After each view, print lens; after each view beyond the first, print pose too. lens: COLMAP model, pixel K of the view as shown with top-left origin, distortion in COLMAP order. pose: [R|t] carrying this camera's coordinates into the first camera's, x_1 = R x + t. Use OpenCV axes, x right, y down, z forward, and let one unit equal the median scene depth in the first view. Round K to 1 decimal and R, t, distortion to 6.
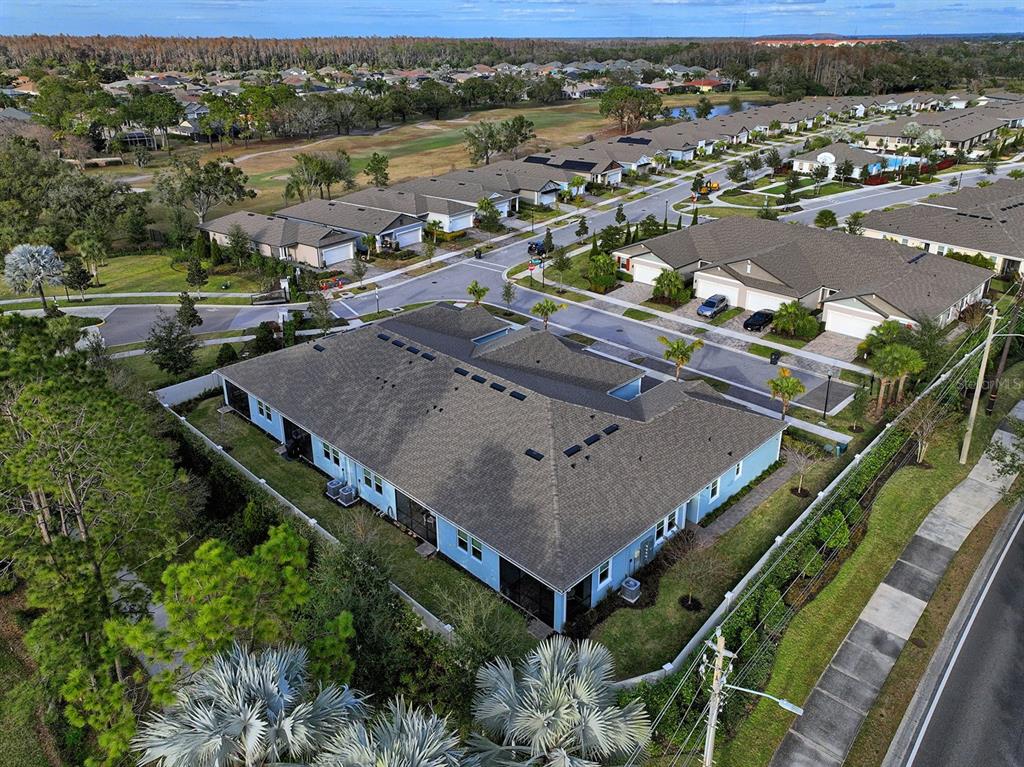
lens RADIAL K [[727.3, 0, 516.7], [0, 727.3, 385.7], [0, 0, 1]] dist [-0.001335, 0.021971]
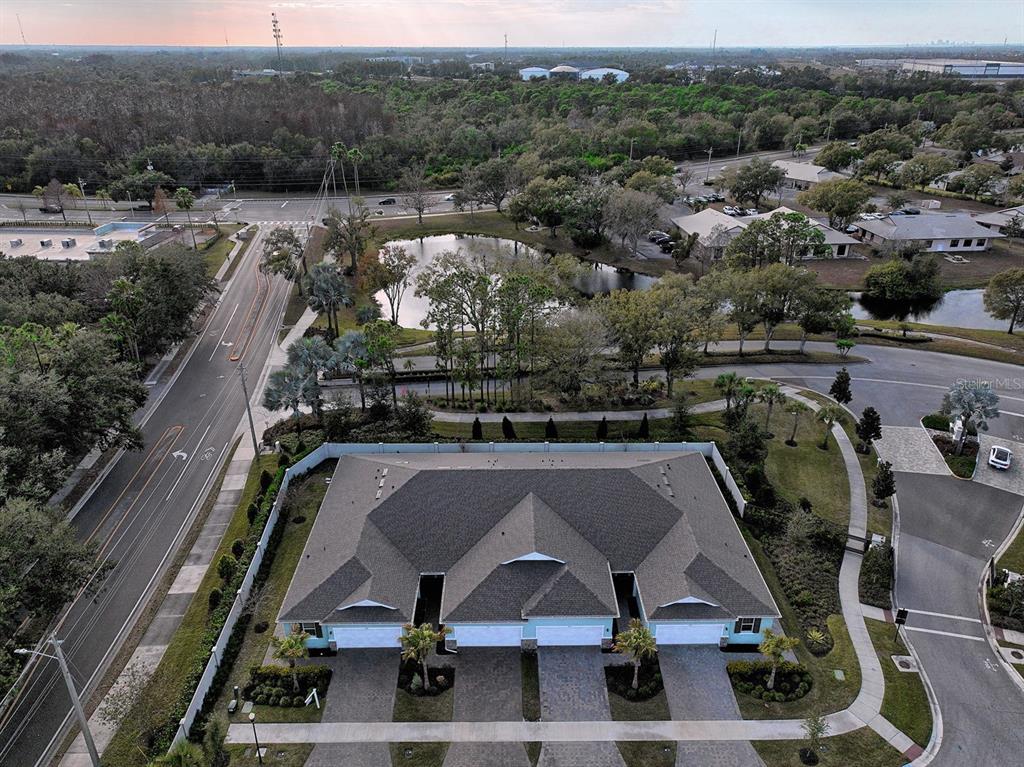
lens RADIAL K [[727.3, 0, 516.7], [0, 727.3, 385.7], [0, 0, 1]] dist [-0.001335, 0.021971]
pose [[-0.700014, 0.311302, -0.642706, 0.431178], [-0.304569, 0.683888, 0.662975, -0.611401], [0.645924, 0.659840, -0.383919, 0.859244]]
